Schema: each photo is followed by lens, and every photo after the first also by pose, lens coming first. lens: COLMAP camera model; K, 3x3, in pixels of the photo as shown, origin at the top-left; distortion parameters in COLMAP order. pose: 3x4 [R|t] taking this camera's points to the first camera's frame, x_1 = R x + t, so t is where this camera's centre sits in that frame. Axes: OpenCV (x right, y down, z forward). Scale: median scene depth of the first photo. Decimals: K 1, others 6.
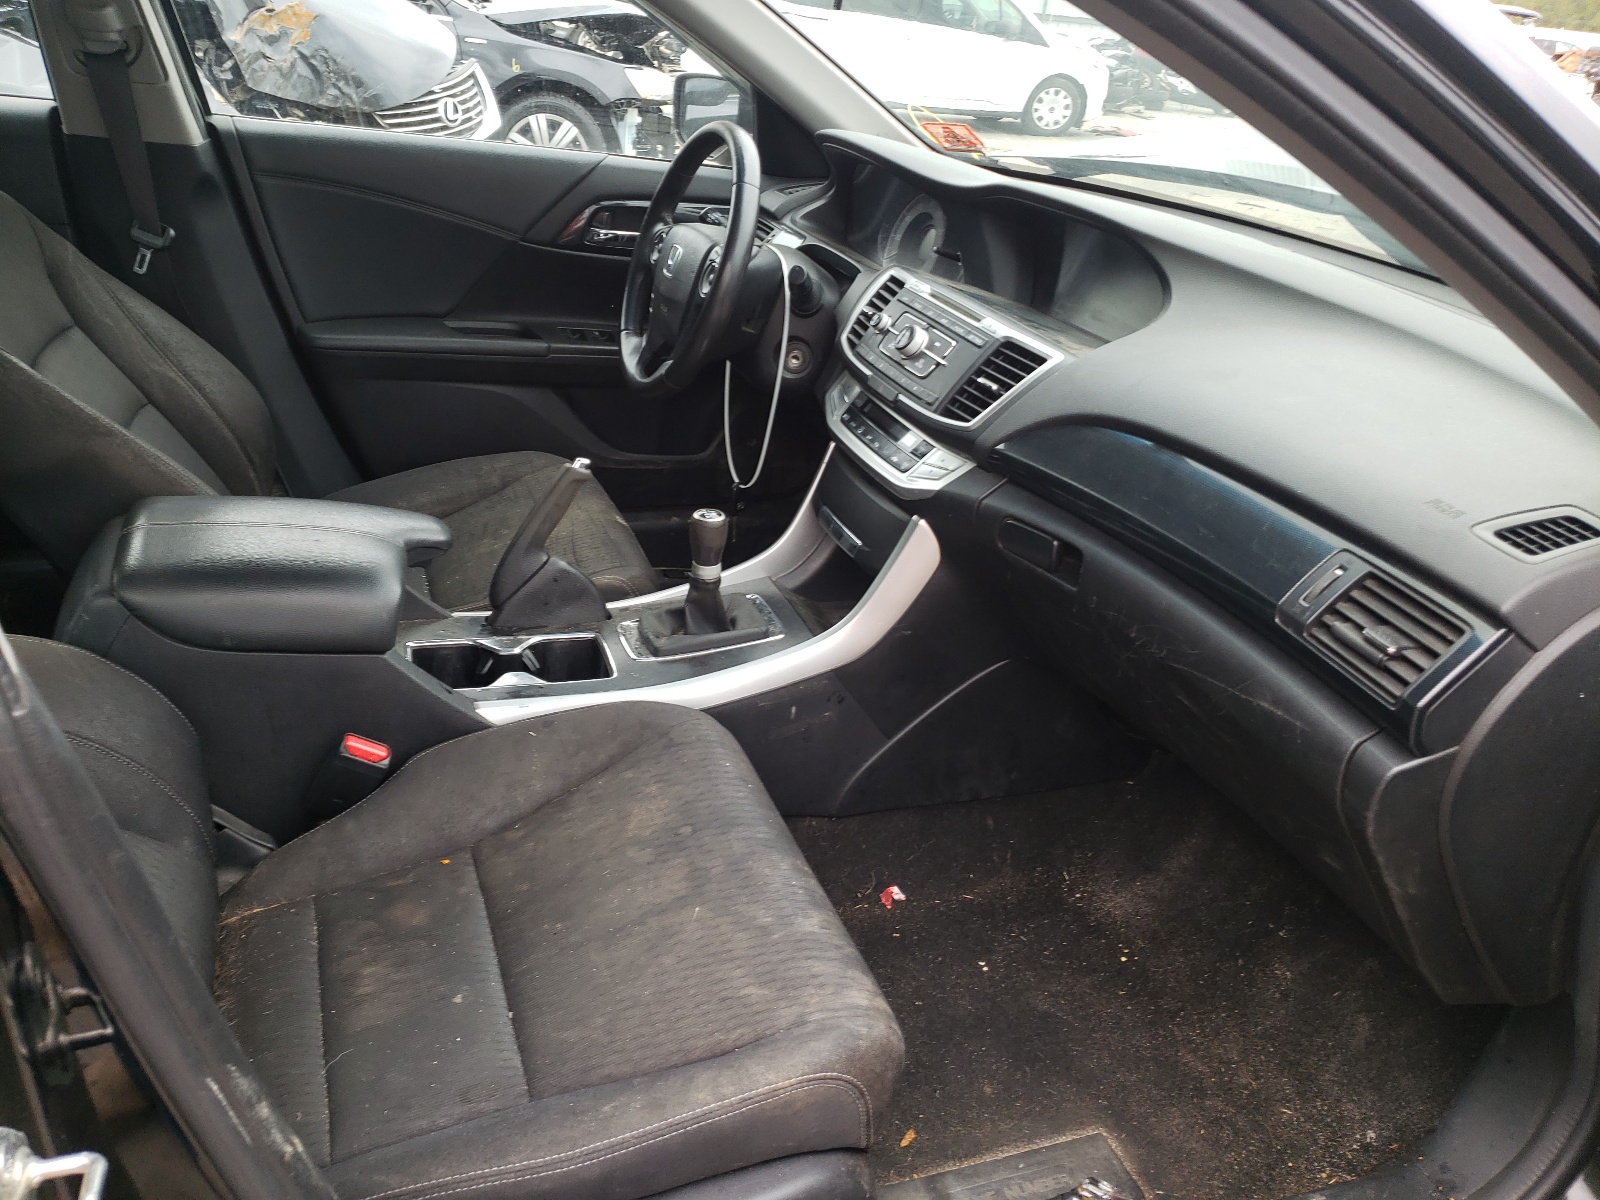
lens RADIAL K [[1220.9, 0, 800.0], [0, 1220.9, 600.0], [0, 0, 1]] dist [0.004633, 0.001894]
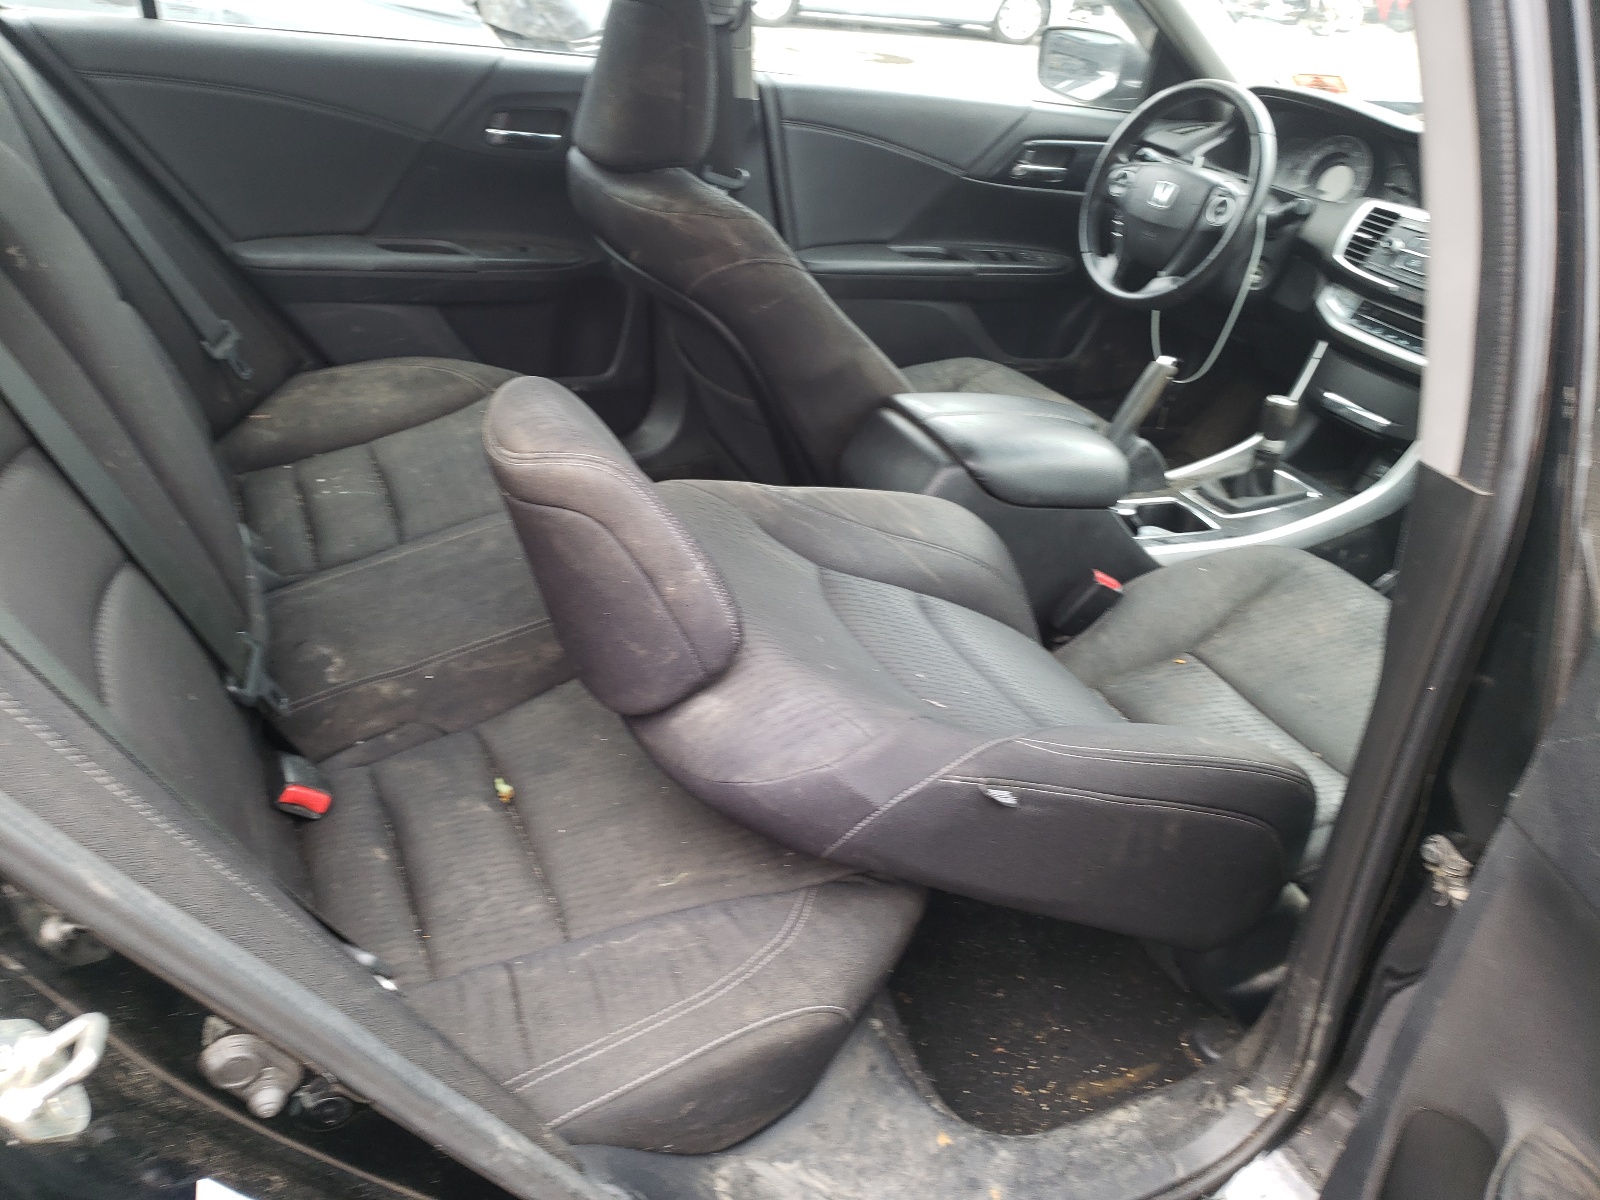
lens RADIAL K [[1207.0, 0, 800.0], [0, 1207.0, 600.0], [0, 0, 1]] dist [0.002309, 0.001099]
pose [[0.996952, -0.033603, 0.070414, -0.519985], [0.028444, 0.996924, 0.073032, 0.024887], [-0.072652, -0.070806, 0.994841, -0.185480]]
